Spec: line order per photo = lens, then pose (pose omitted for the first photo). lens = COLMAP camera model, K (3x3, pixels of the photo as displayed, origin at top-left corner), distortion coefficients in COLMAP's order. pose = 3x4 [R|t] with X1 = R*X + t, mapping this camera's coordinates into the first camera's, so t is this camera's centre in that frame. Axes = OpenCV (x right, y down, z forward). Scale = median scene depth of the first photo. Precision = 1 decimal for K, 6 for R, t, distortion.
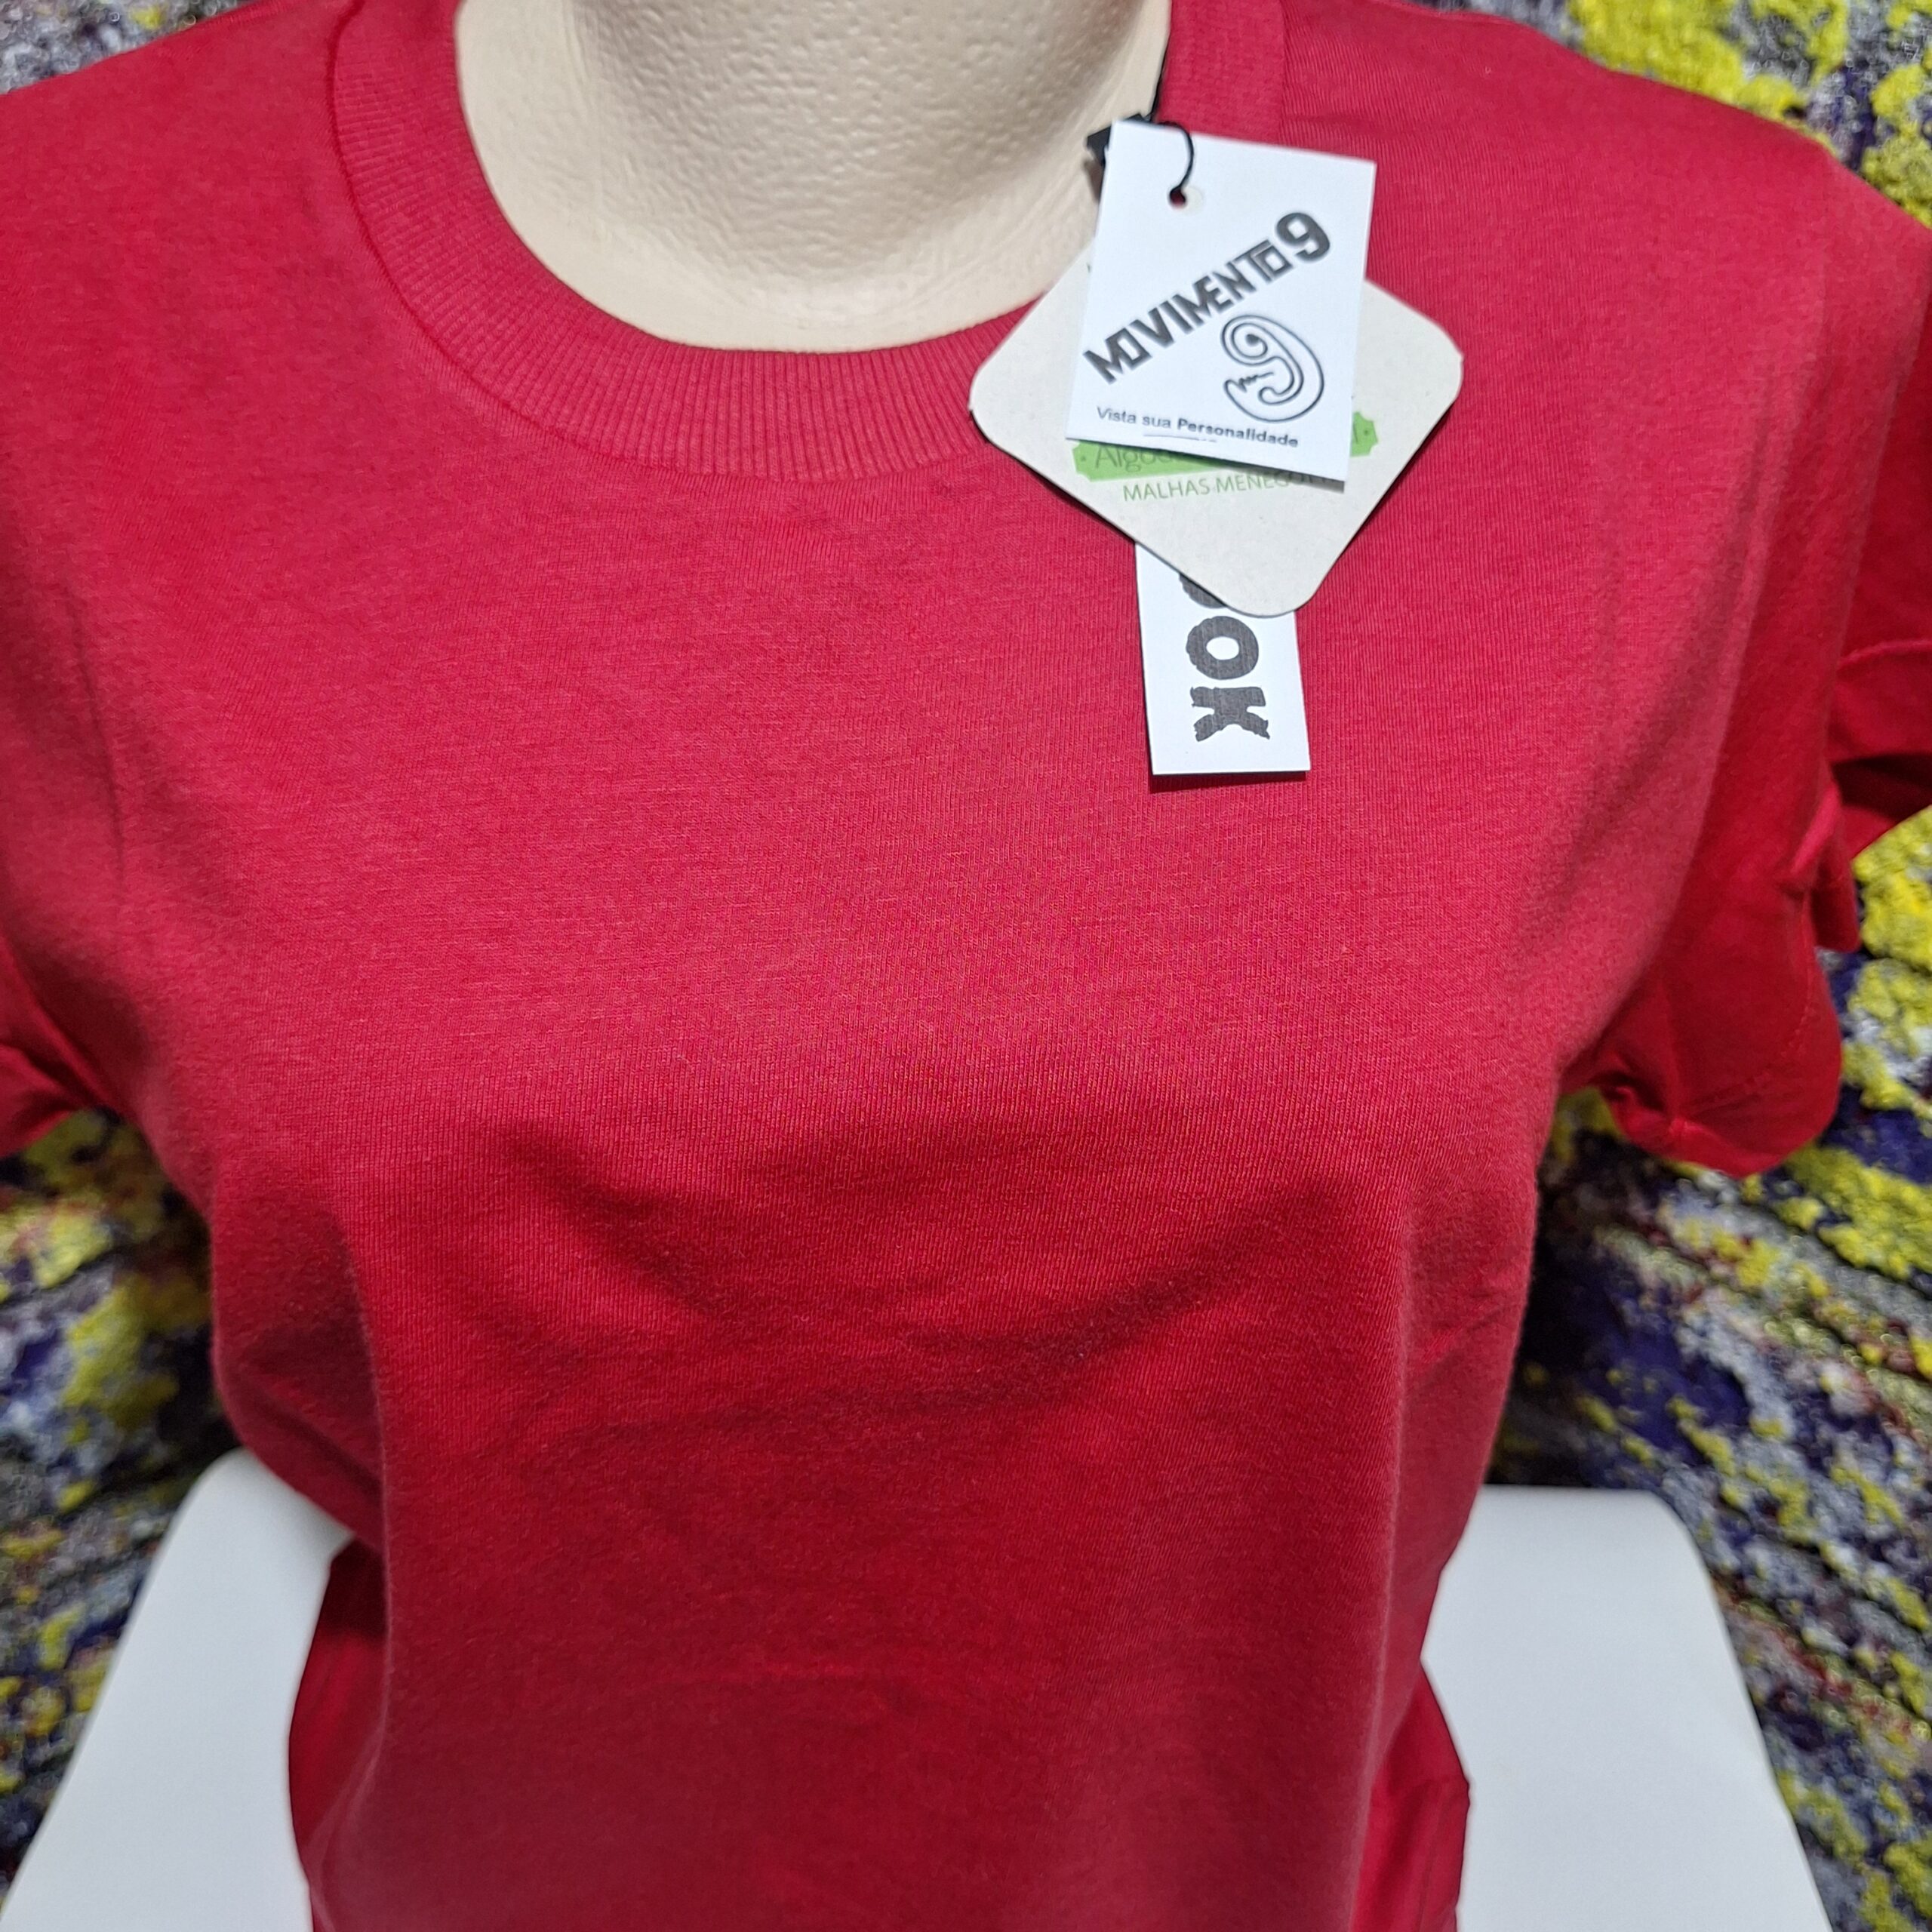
lens RADIAL K [[1798.2, 0, 963.4], [0, 1798.2, 1042.1], [0, 0, 1]] dist [0.077786, -0.195811]
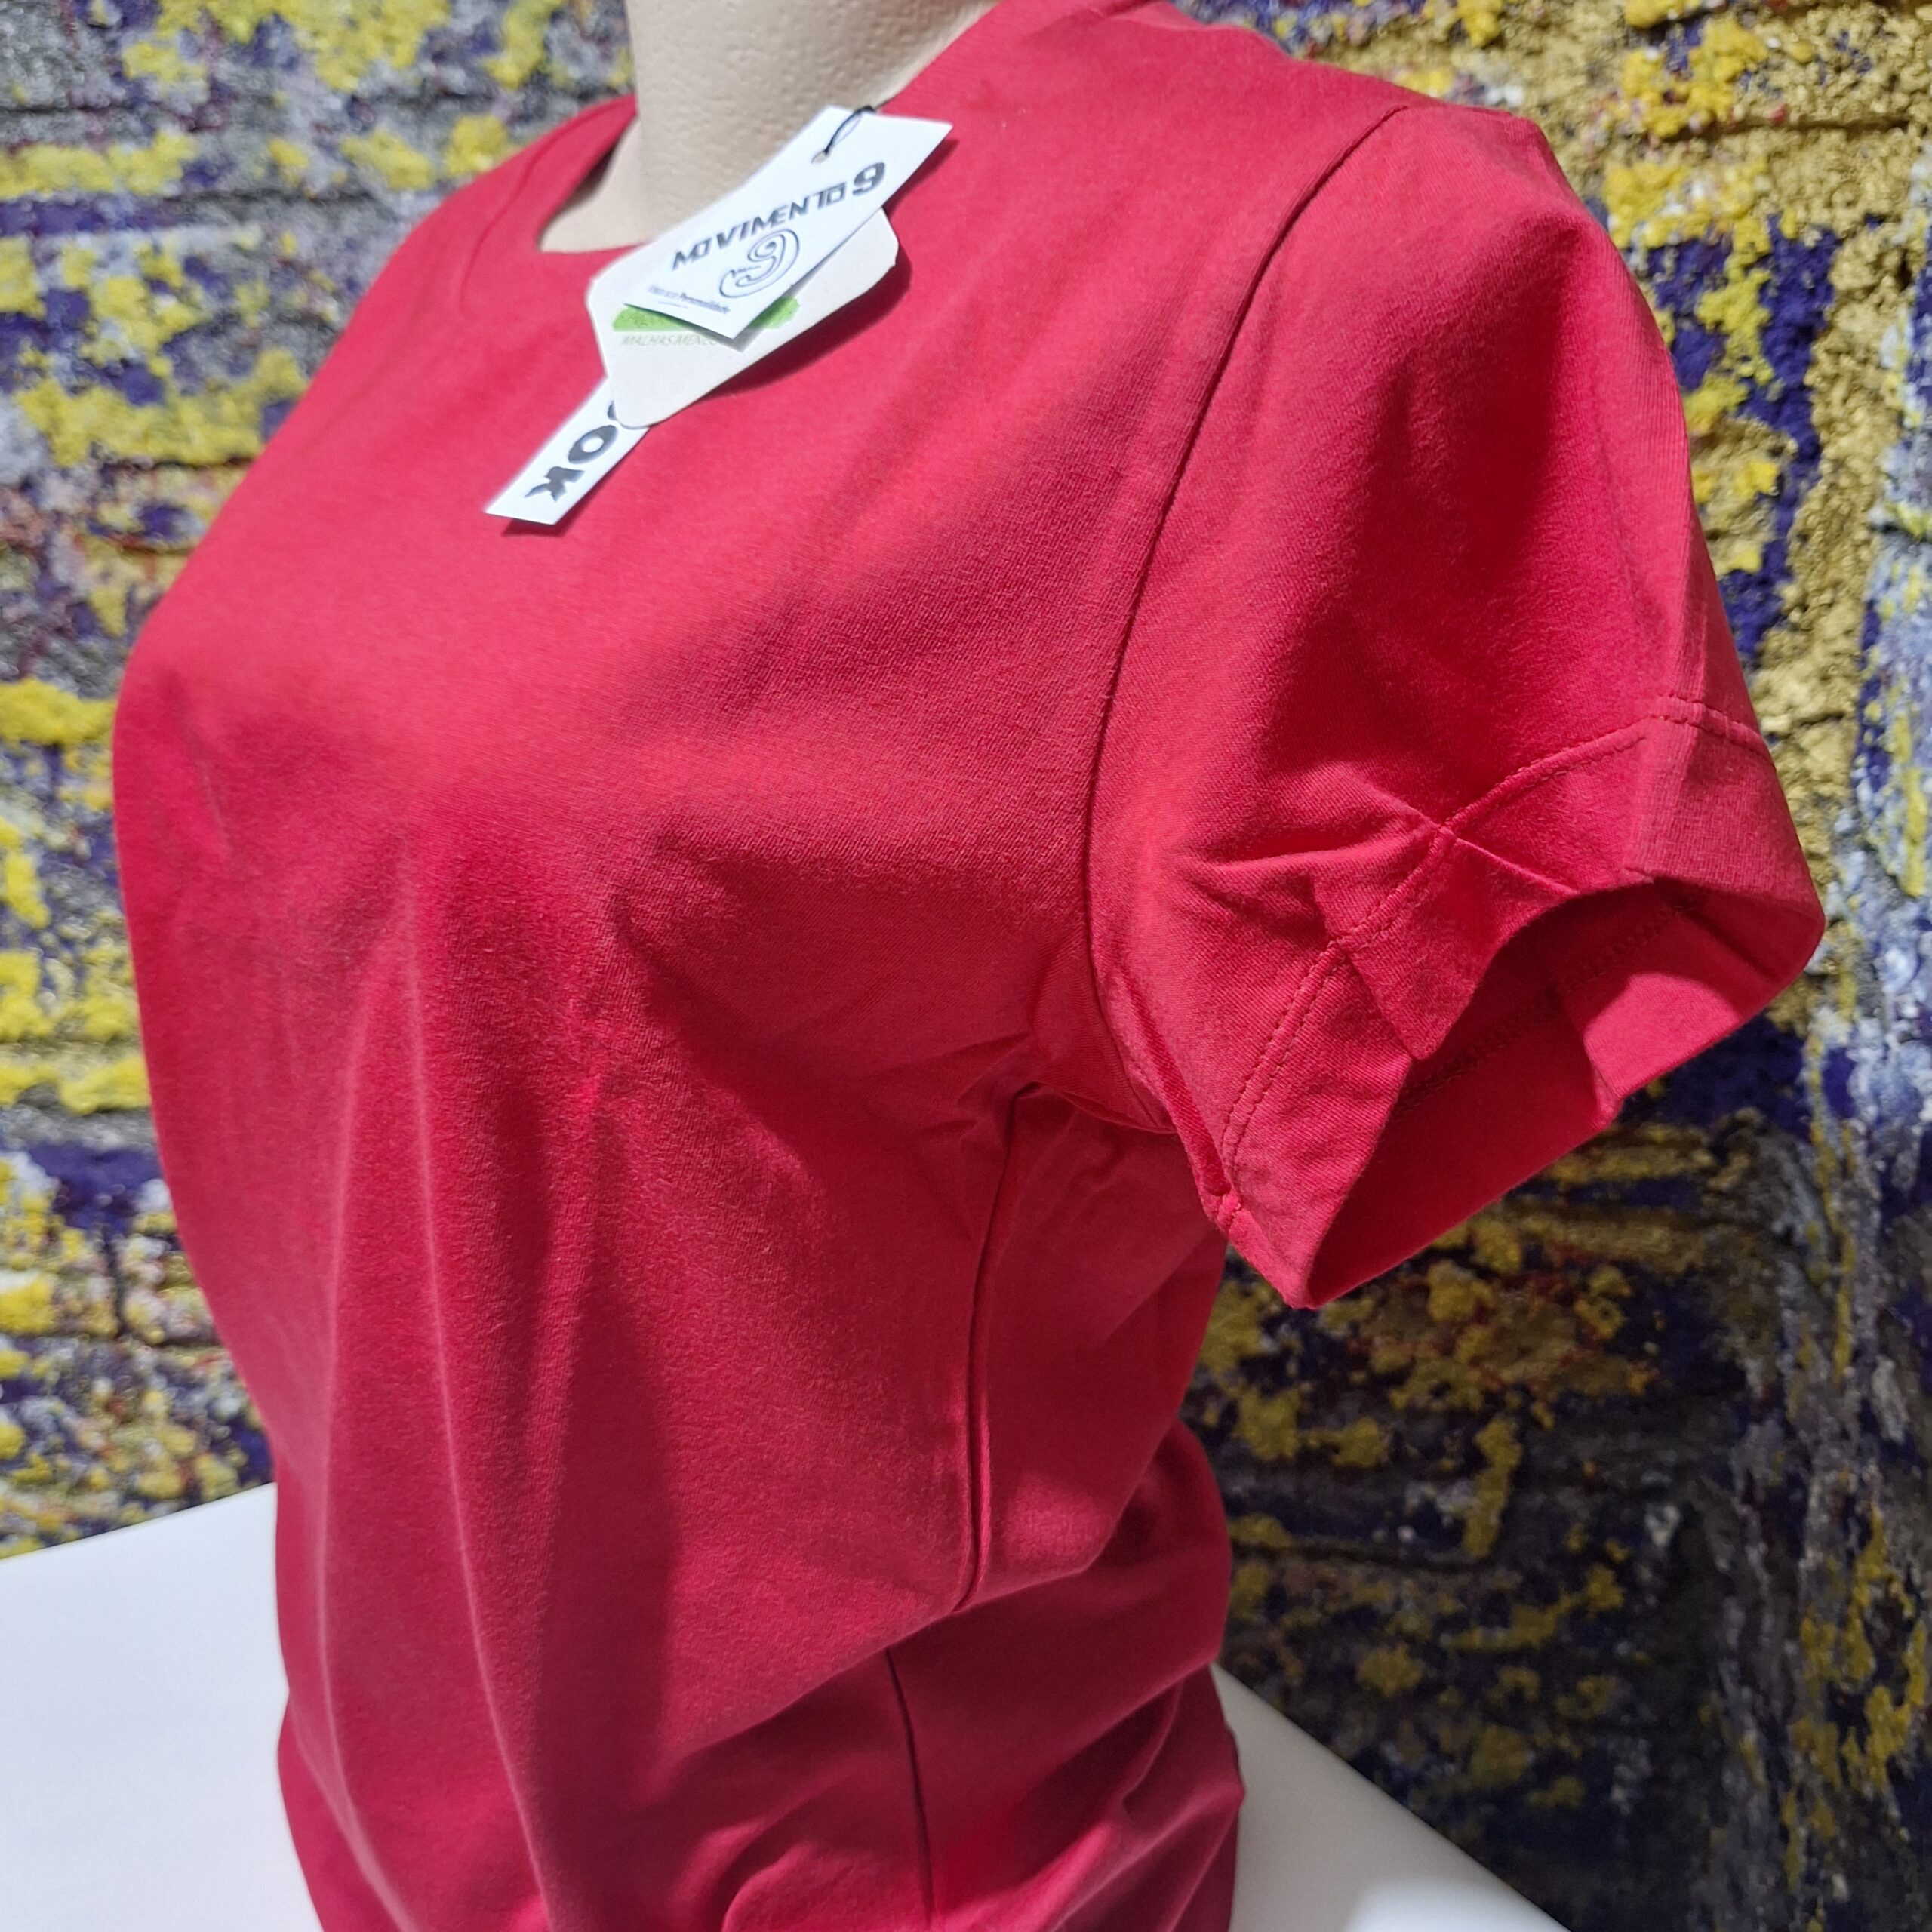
lens RADIAL K [[1717.9, 0, 966.0], [0, 1717.9, 966.0], [0, 0, 1]] dist [0.005896, 0.002878]
pose [[0.669697, 0.275949, -0.689462, 1.172501], [-0.417317, 0.907789, -0.042022, 0.051100], [0.614290, 0.315866, 0.723102, 0.382734]]
